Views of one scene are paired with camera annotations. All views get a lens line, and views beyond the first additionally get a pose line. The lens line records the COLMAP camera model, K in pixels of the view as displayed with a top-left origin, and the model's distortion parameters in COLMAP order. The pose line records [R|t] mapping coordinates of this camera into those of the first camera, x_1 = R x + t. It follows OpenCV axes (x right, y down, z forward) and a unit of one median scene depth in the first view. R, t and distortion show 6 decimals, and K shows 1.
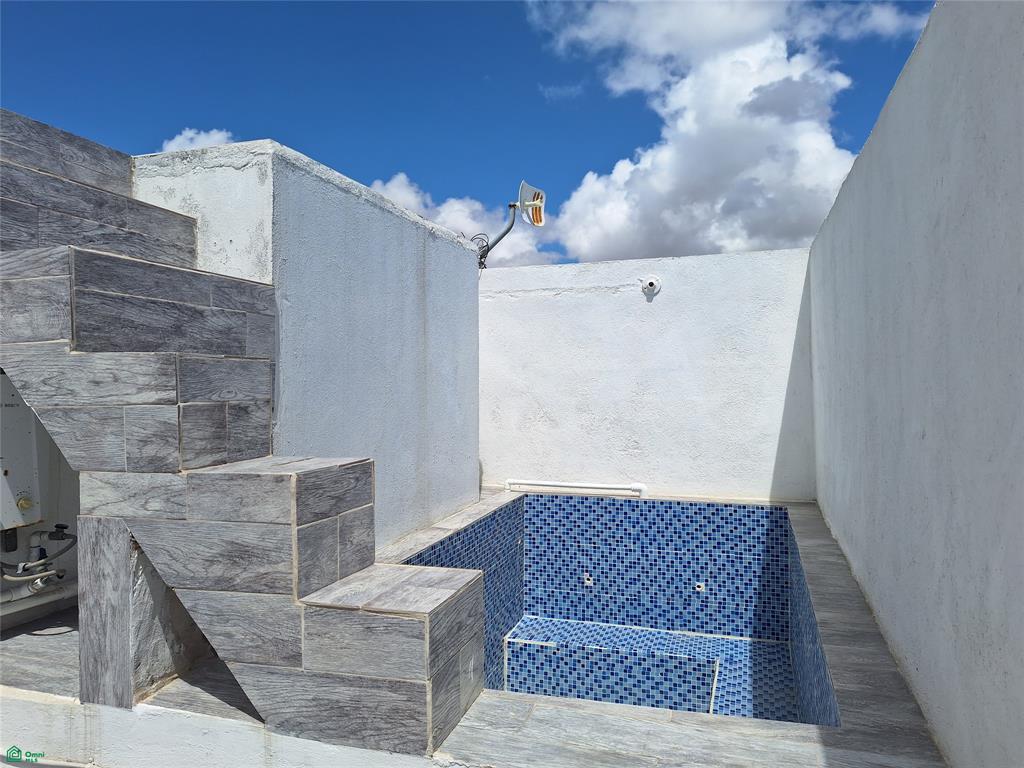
lens RADIAL K [[691.8, 0, 516.2], [0, 691.8, 382.3], [0, 0, 1]] dist [0.075630, -0.097608]
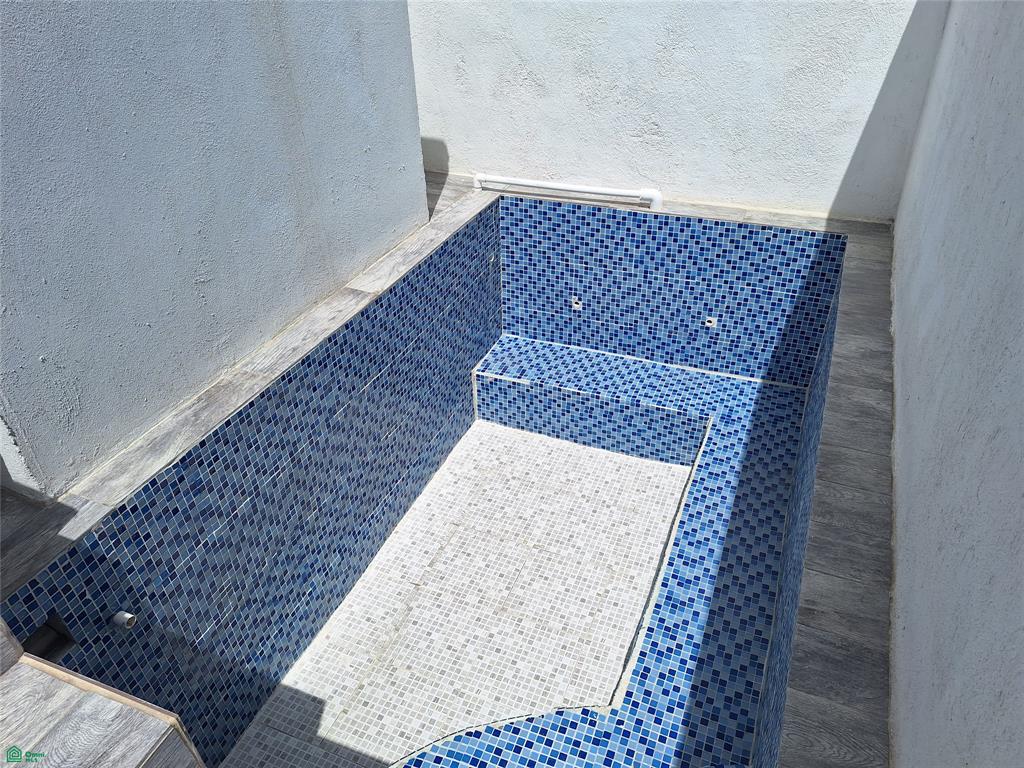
lens RADIAL K [[691.8, 0, 516.2], [0, 691.8, 382.3], [0, 0, 1]] dist [0.075630, -0.097608]
pose [[0.996069, 0.036696, -0.080619, 0.104873], [0.015571, 0.823438, 0.567193, -0.108876], [0.087198, -0.566219, 0.819630, 0.277607]]
